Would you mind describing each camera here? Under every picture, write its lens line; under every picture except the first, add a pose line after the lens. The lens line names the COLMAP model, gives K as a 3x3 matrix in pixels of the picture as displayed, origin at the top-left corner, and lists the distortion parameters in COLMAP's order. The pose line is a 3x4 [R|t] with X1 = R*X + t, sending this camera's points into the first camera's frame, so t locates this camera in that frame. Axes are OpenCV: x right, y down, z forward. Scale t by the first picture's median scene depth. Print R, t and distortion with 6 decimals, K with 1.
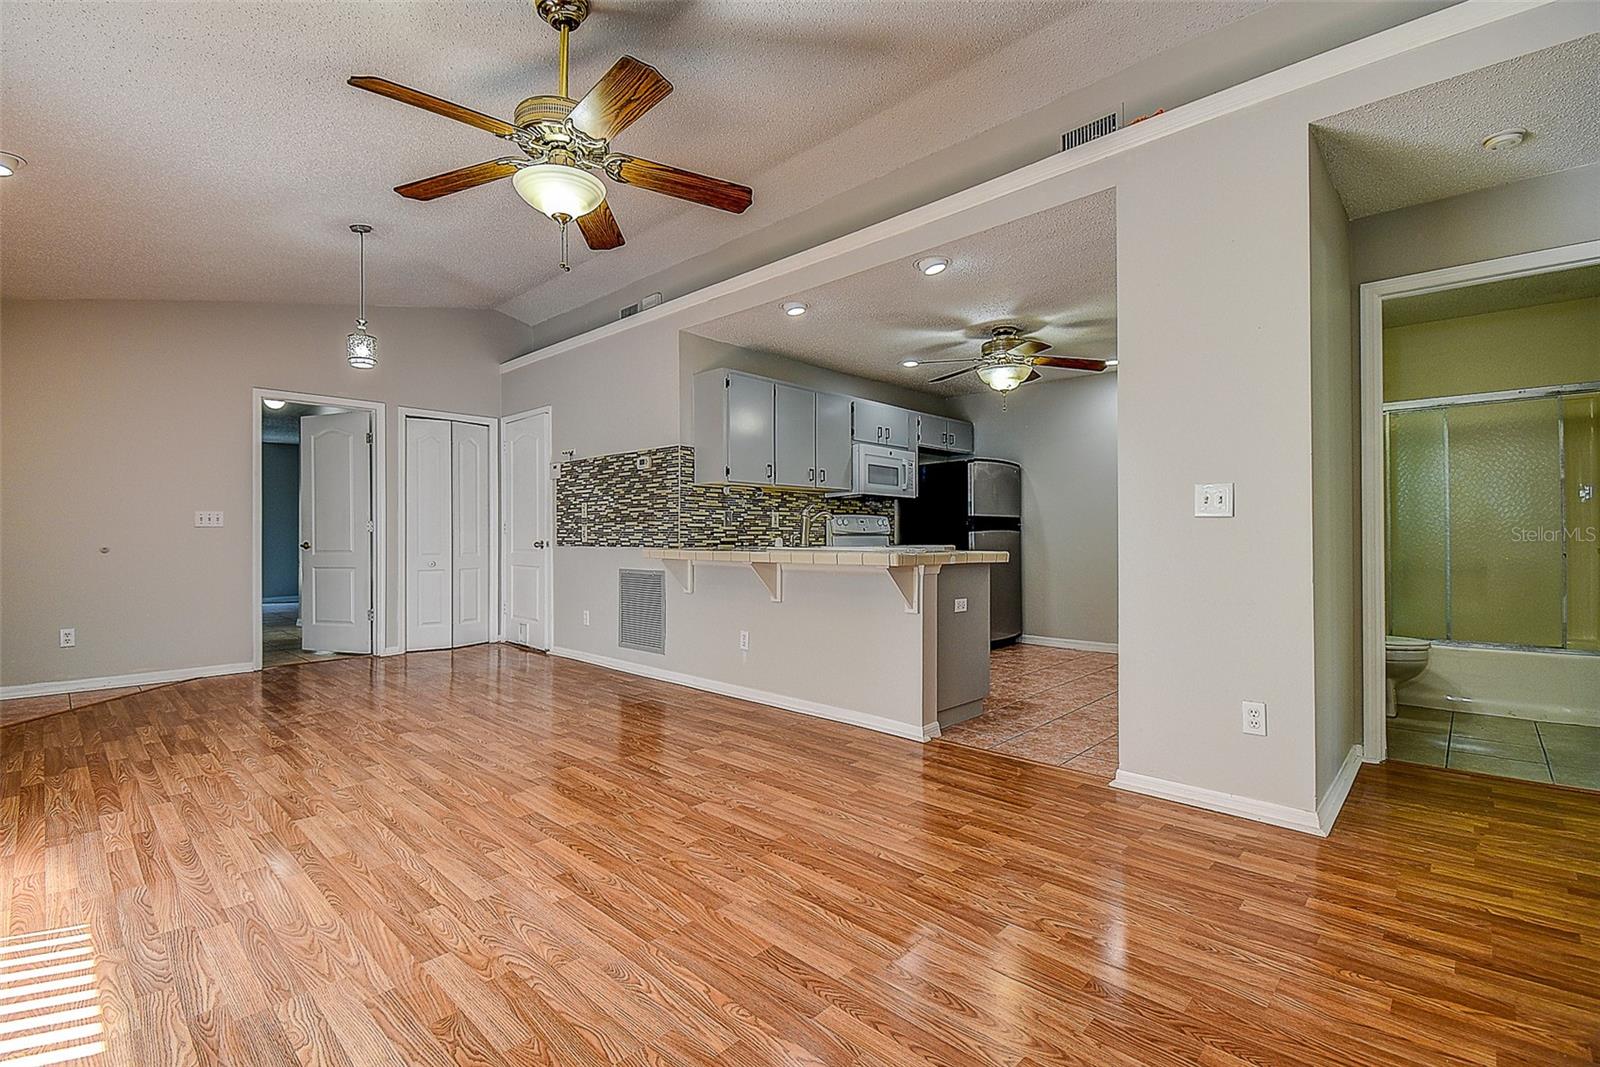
lens RADIAL K [[709.0, 0, 797.4], [0, 709.0, 528.9], [0, 0, 1]] dist [0.029133, -0.022999]
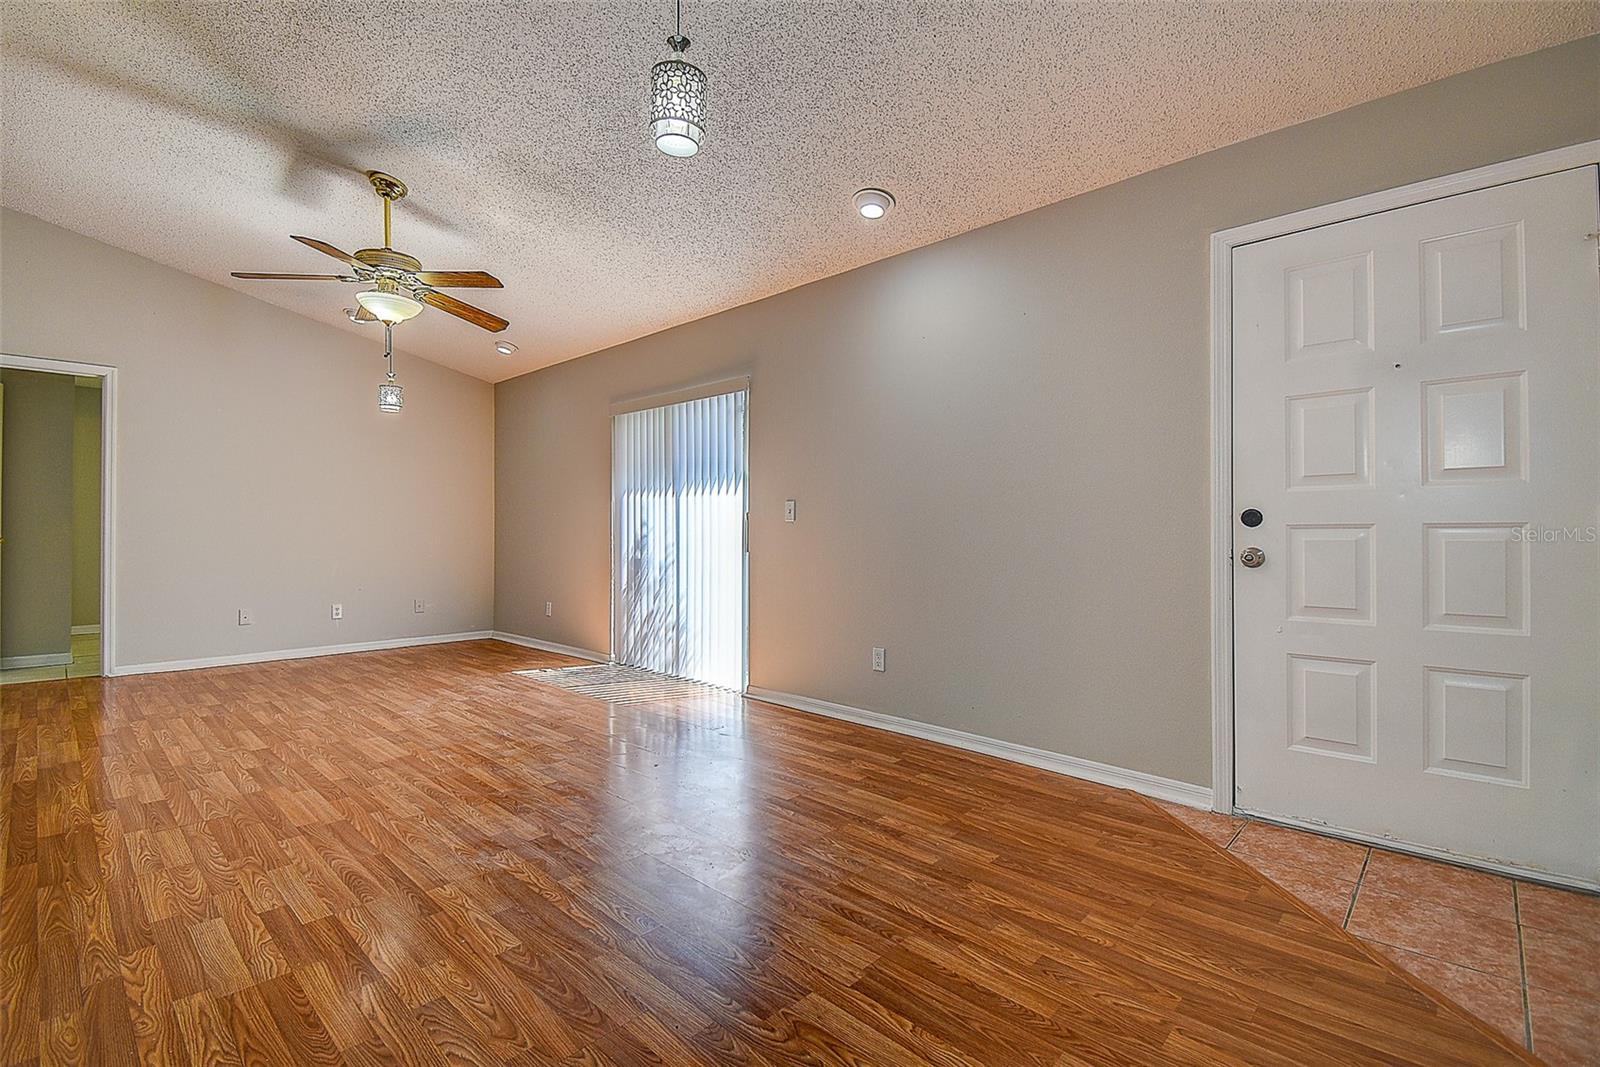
lens RADIAL K [[709.0, 0, 797.4], [0, 709.0, 528.9], [0, 0, 1]] dist [0.029133, -0.022999]
pose [[-0.999995, -0.000421, -0.003241, -0.531363], [-0.000369, 0.999873, -0.015937, 0.011120], [0.003247, -0.015936, -0.999868, 1.122012]]
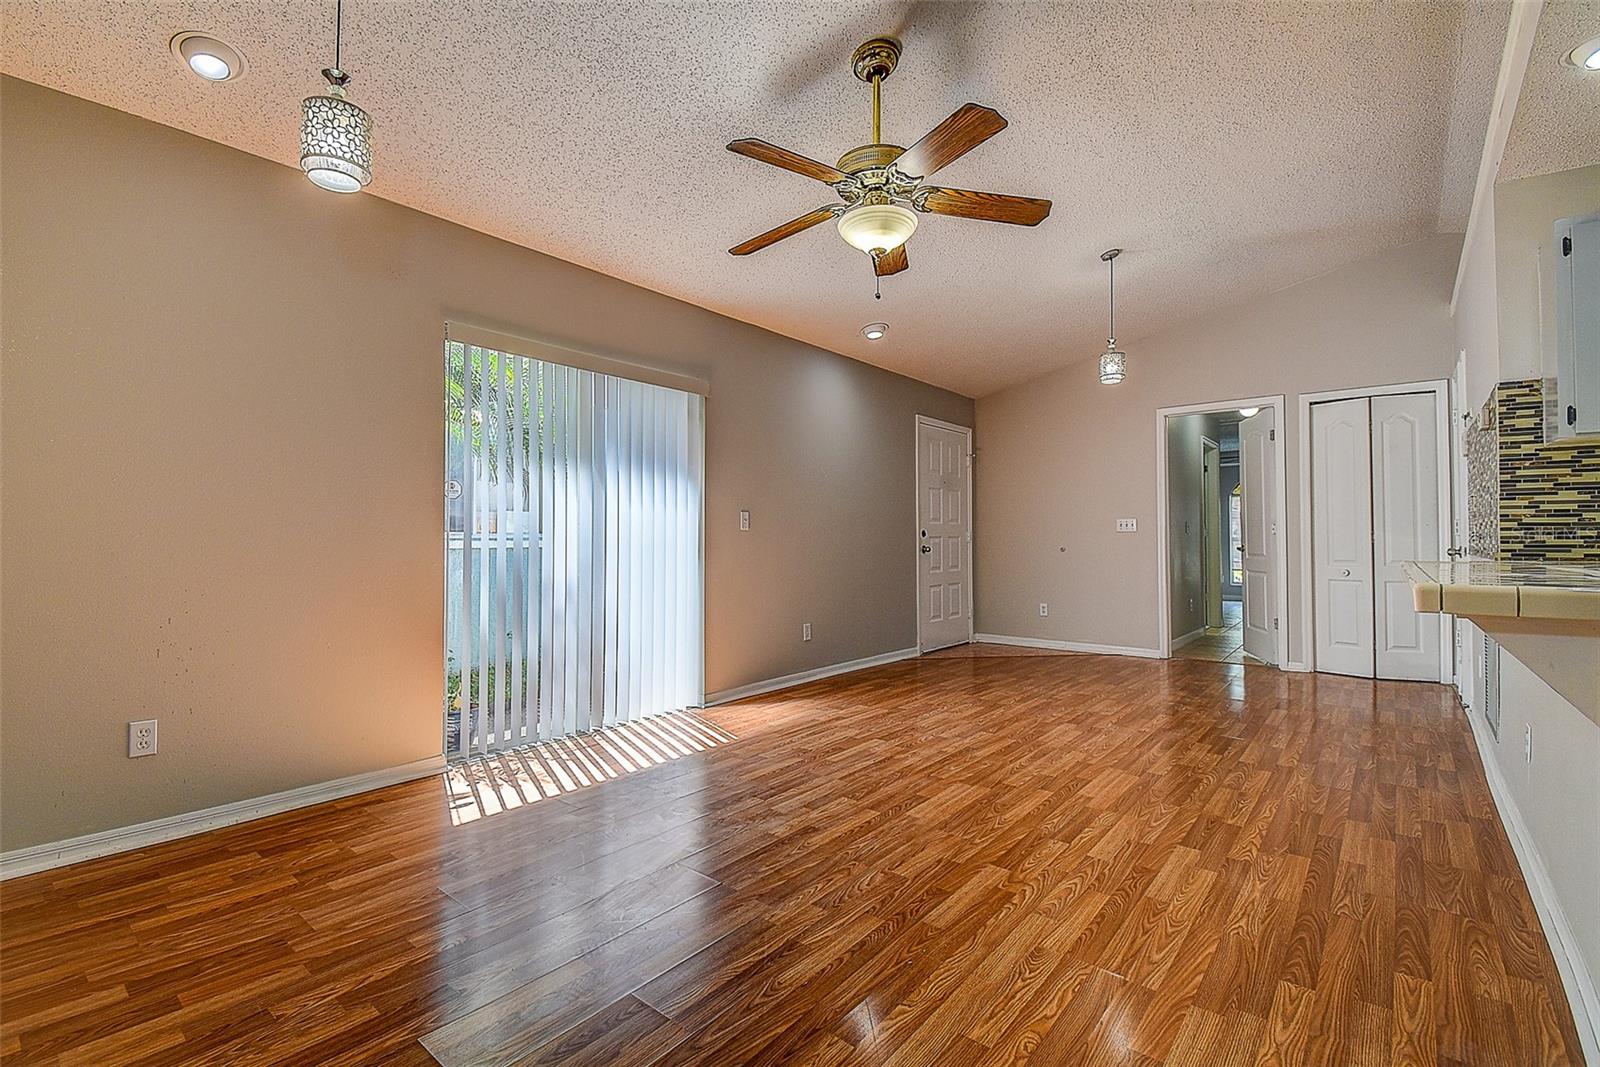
lens RADIAL K [[709.0, 0, 797.4], [0, 709.0, 528.9], [0, 0, 1]] dist [0.029133, -0.022999]
pose [[0.061815, -0.013607, -0.997995, 0.337412], [0.011902, 0.999846, -0.012895, 0.001308], [0.998017, -0.011081, 0.061967, 0.357869]]
